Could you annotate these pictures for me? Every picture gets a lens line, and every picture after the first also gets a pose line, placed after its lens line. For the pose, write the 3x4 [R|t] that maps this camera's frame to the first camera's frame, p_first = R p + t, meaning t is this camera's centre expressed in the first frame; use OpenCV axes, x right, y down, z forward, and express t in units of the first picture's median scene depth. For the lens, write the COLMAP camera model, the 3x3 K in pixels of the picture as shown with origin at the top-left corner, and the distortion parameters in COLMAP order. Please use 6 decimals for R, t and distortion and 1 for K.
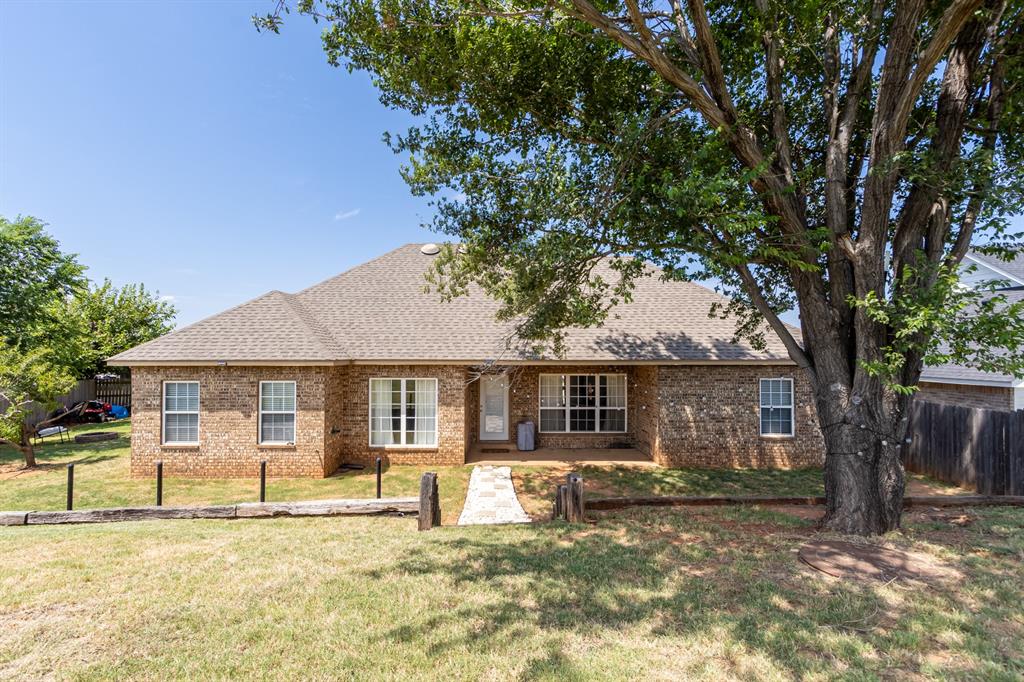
lens RADIAL K [[473.0, 0, 512.0], [0, 473.0, 341.0], [0, 0, 1]] dist [0.001783, -0.000535]
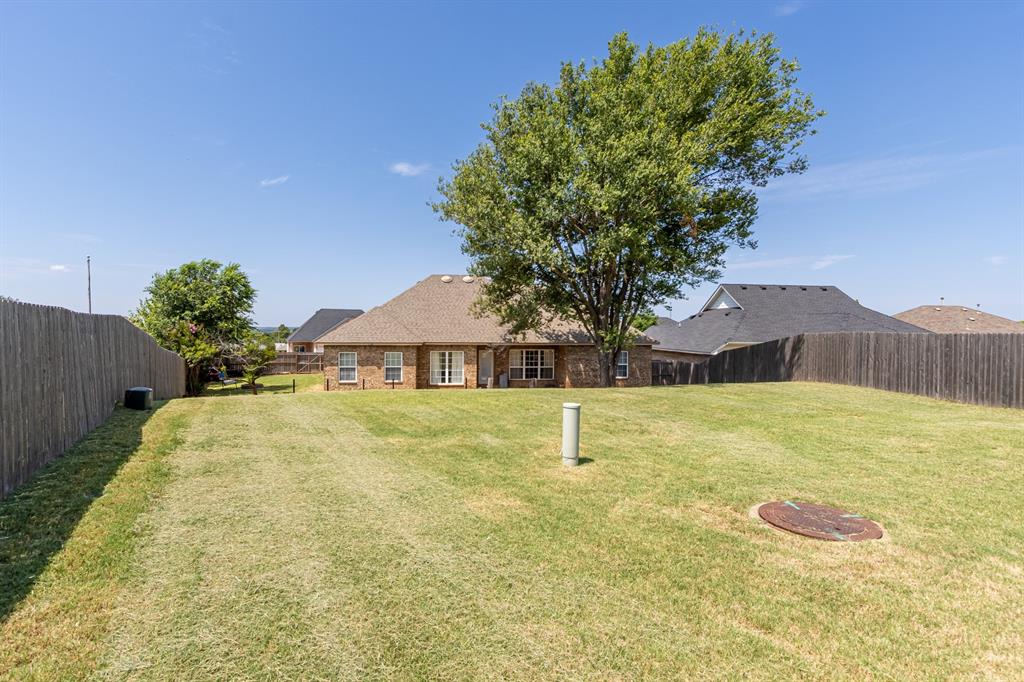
lens RADIAL K [[473.0, 0, 512.0], [0, 473.0, 341.0], [0, 0, 1]] dist [0.001783, -0.000535]
pose [[0.992333, 0.002839, 0.123558, -0.203234], [-0.008234, 0.999034, 0.043176, -0.057793], [-0.123316, -0.043862, 0.991398, -1.083514]]
